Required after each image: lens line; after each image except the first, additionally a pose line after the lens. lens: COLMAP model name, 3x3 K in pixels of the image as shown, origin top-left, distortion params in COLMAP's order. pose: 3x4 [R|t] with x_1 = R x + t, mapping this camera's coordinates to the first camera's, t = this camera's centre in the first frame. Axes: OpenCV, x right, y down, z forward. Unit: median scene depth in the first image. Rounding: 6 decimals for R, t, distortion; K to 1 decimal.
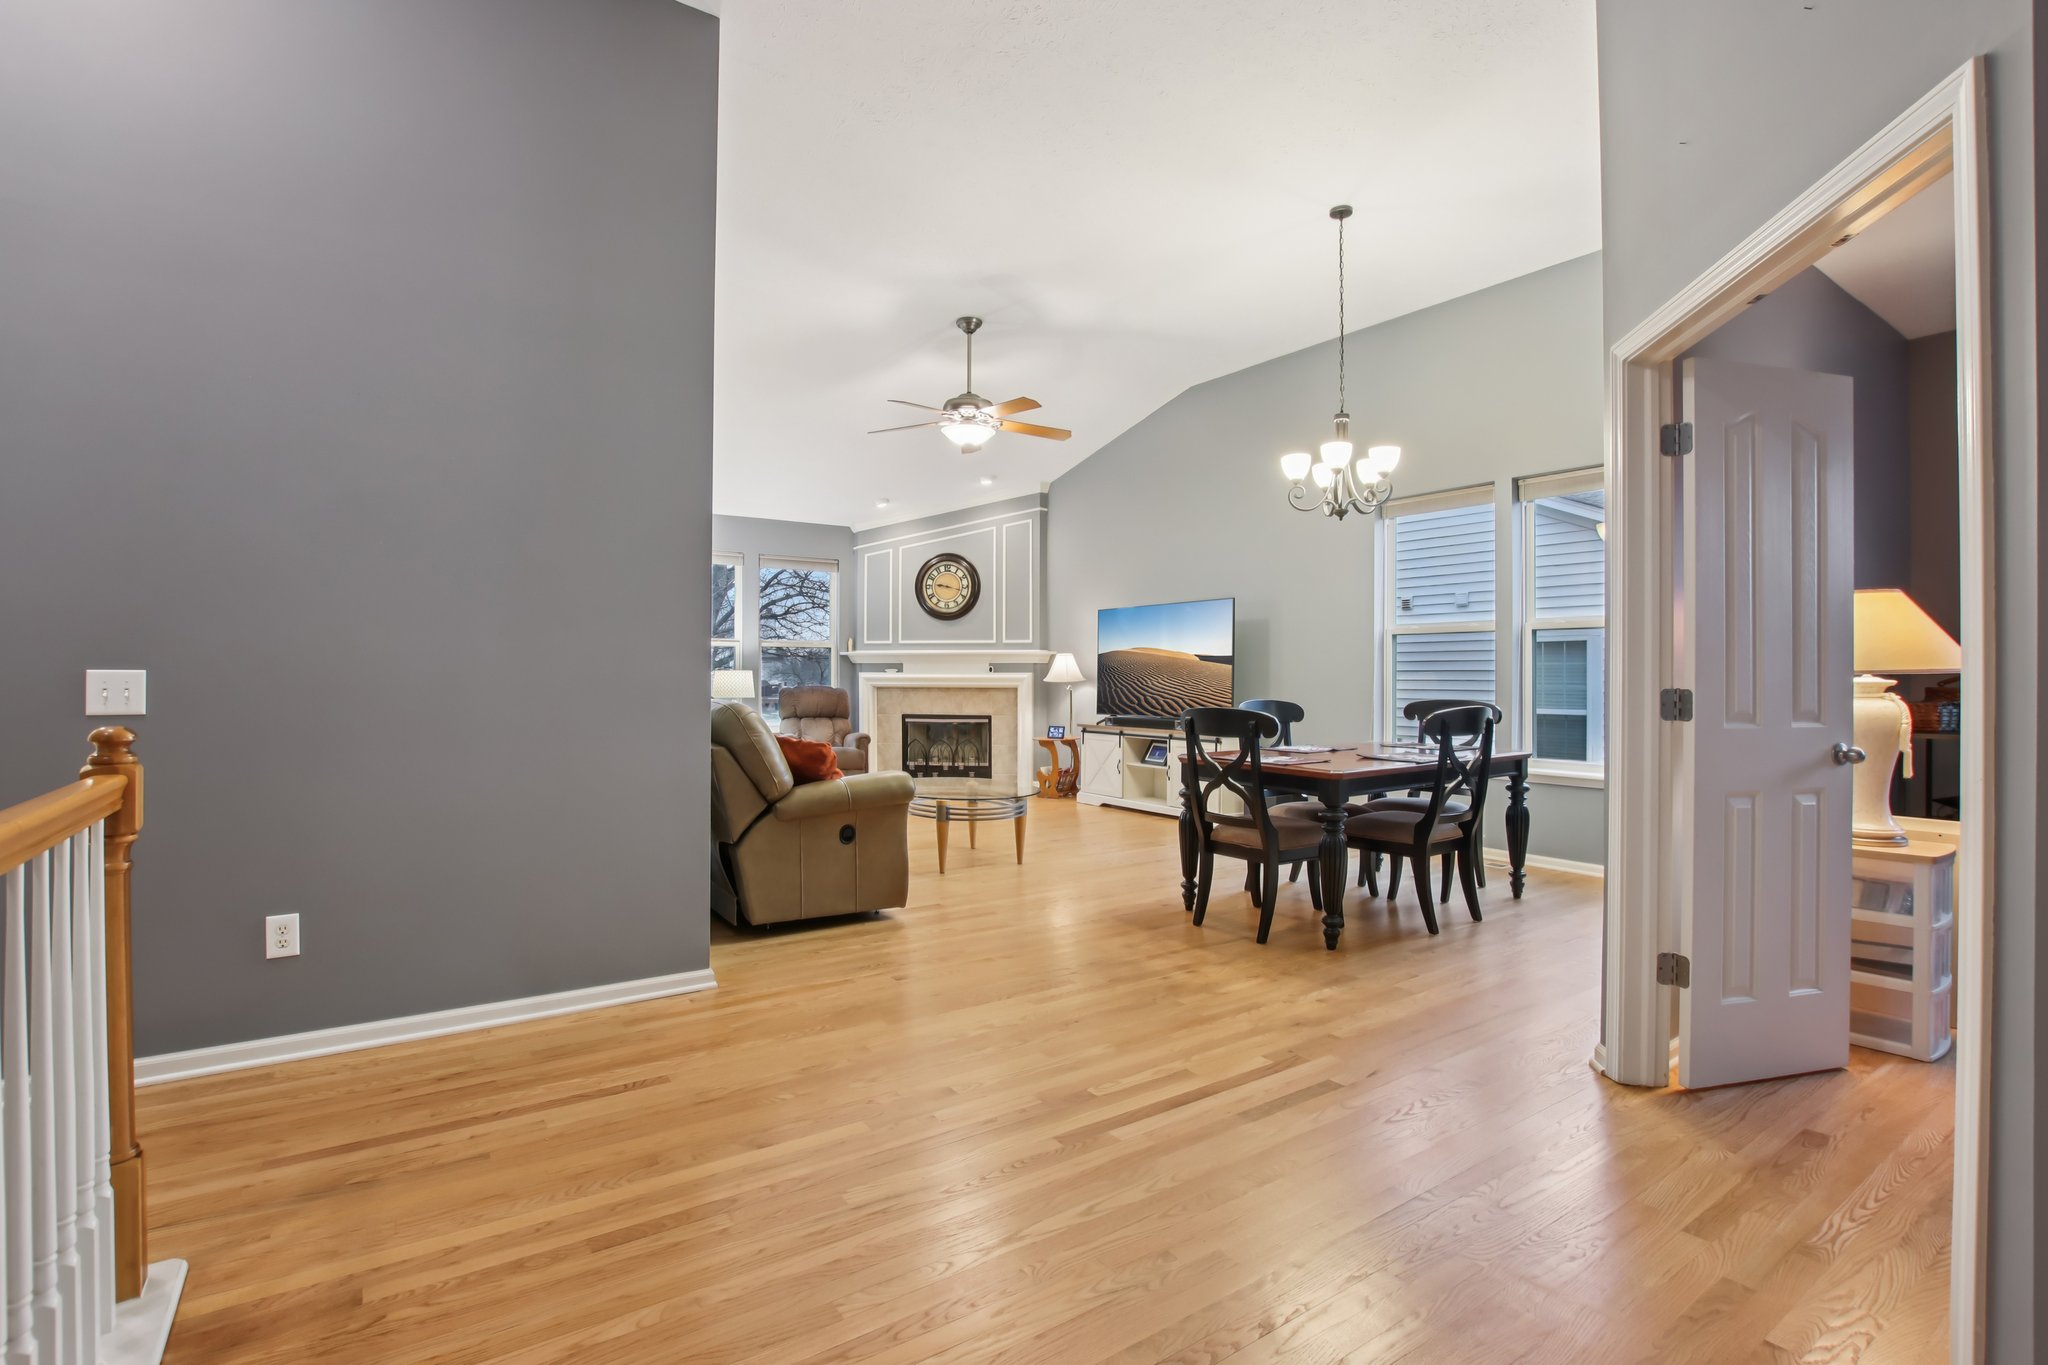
lens RADIAL K [[982.2, 0, 1009.0], [0, 982.2, 666.5], [0, 0, 1]] dist [-0.035971, 0.000106]
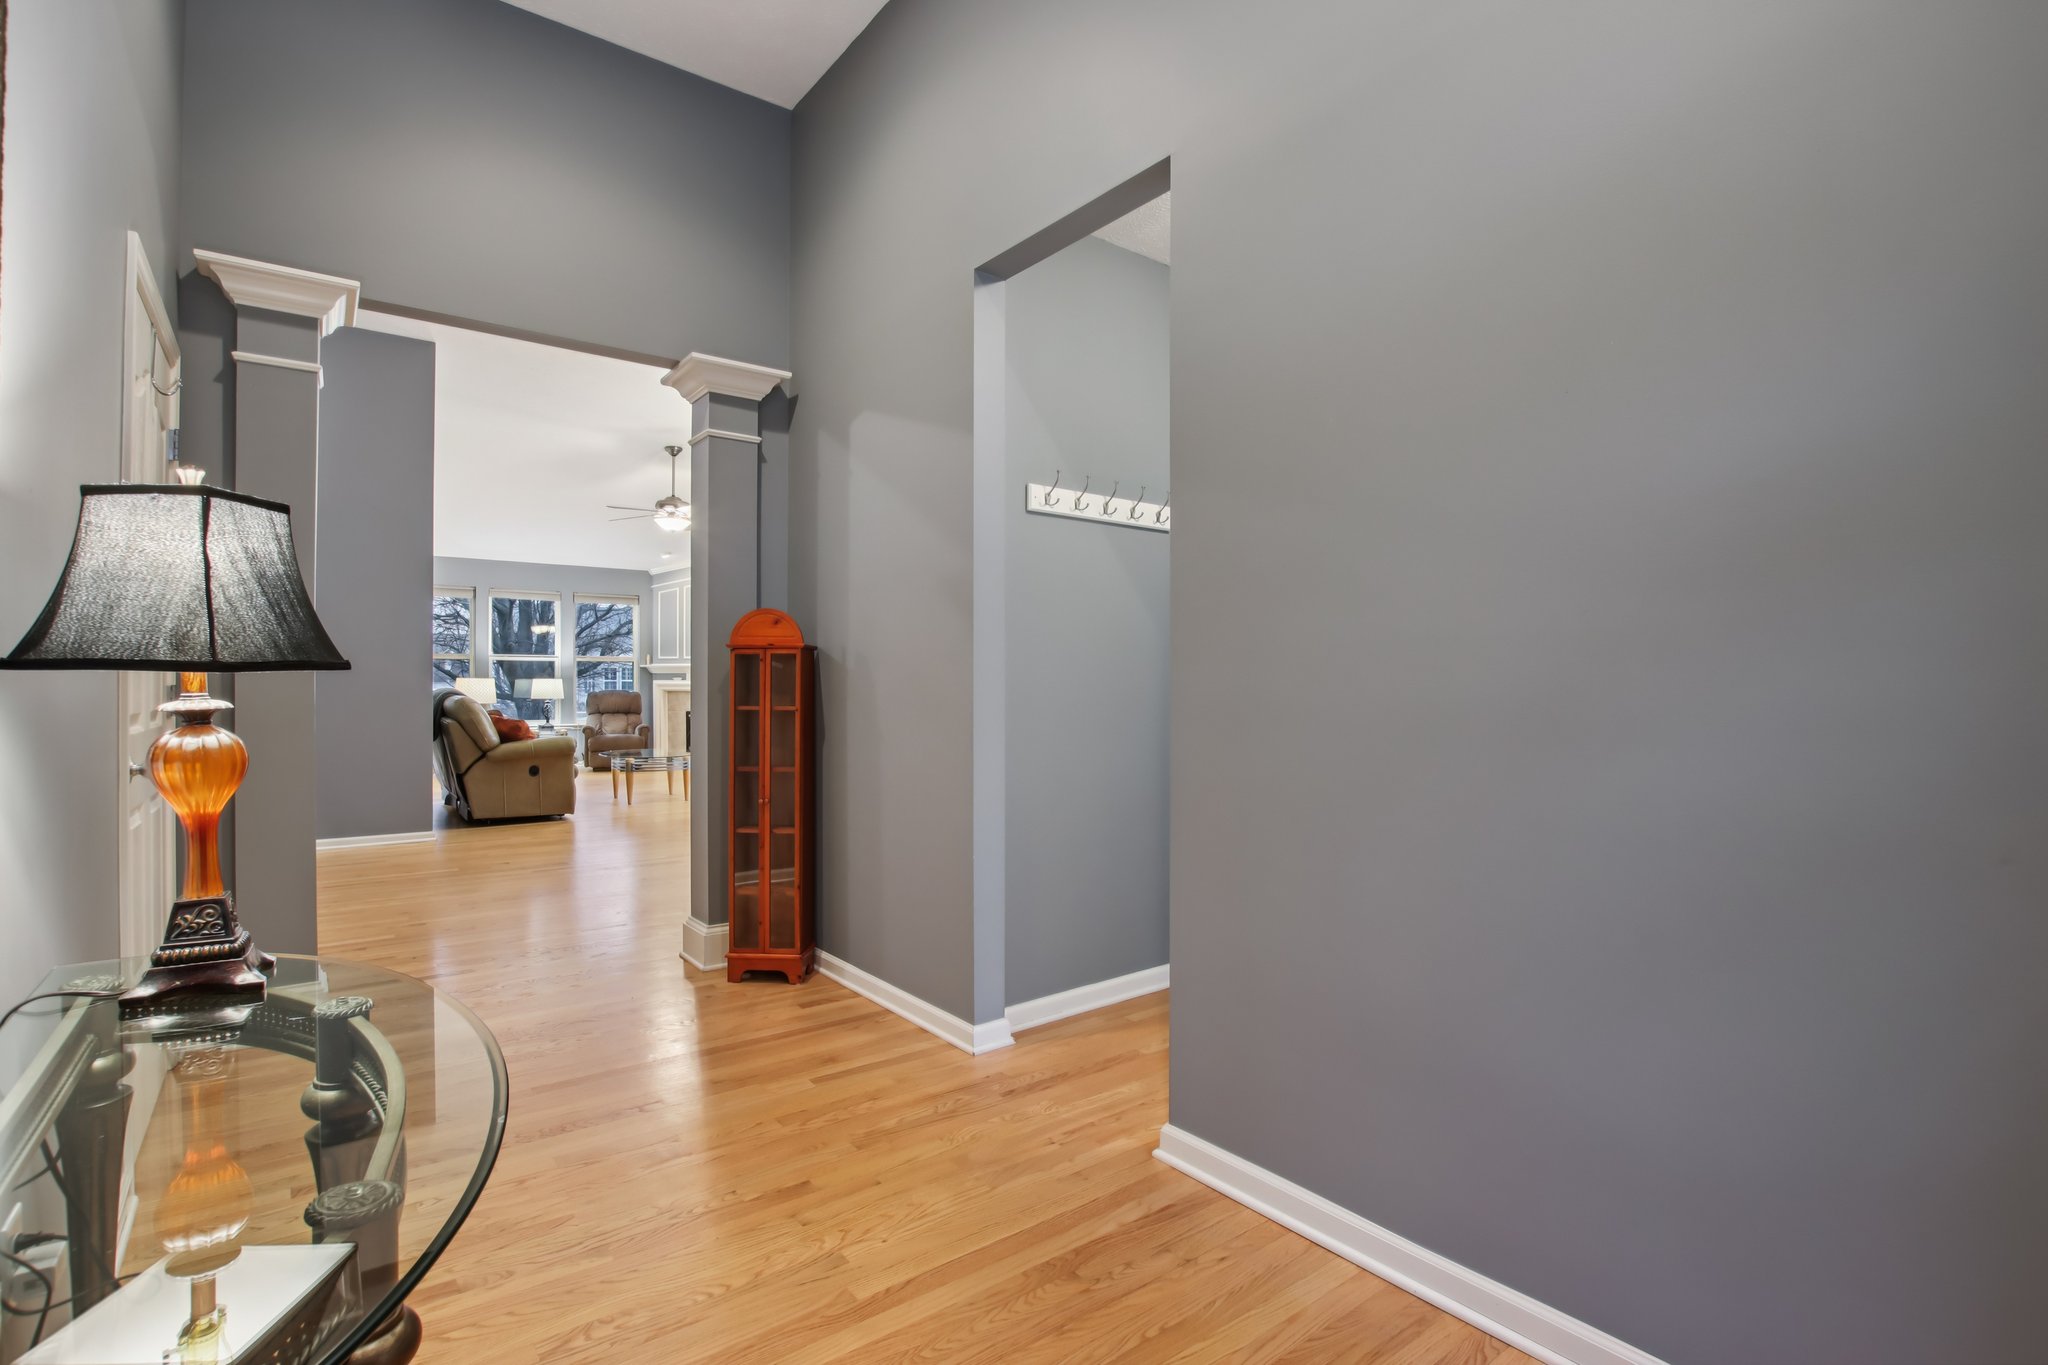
lens RADIAL K [[970.8, 0, 1013.9], [0, 970.8, 685.2], [0, 0, 1]] dist [-0.036175, 0.000059]
pose [[0.998134, -0.001233, 0.061055, 0.328066], [0.000489, 0.999925, 0.012211, -0.003737], [-0.061065, -0.012158, 0.998060, -0.438955]]
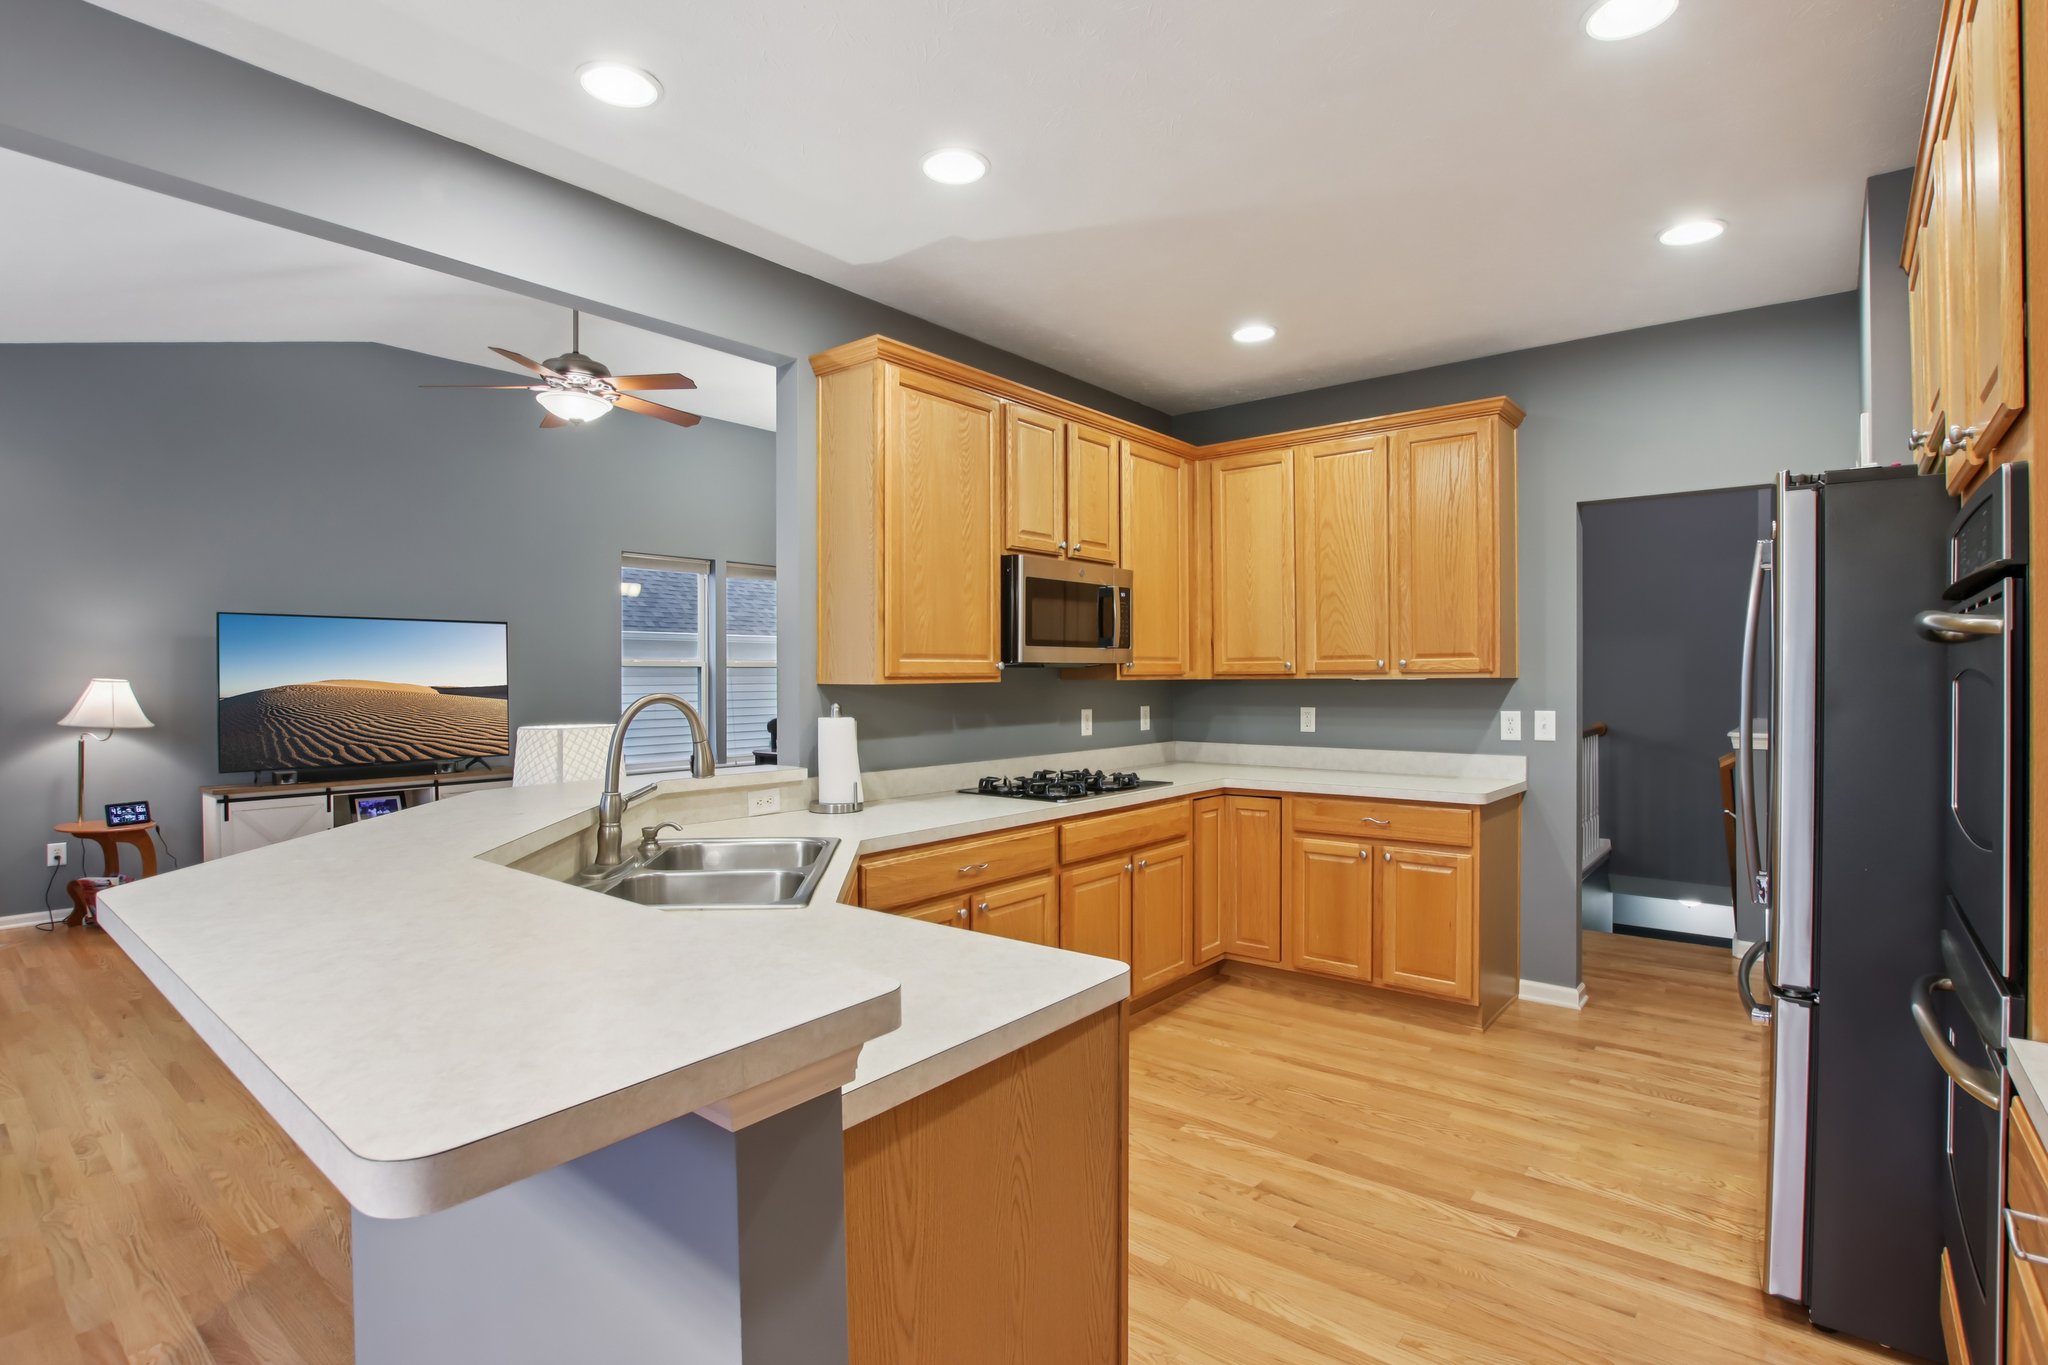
lens RADIAL K [[980.1, 0, 1024.0], [0, 980.1, 678.9], [0, 0, 1]] dist [-0.035021, 0.000655]
pose [[-0.283343, -0.004387, 0.959009, -0.727939], [-0.007409, 0.999970, 0.002386, -0.021276], [-0.958990, -0.006430, -0.283367, 0.724830]]
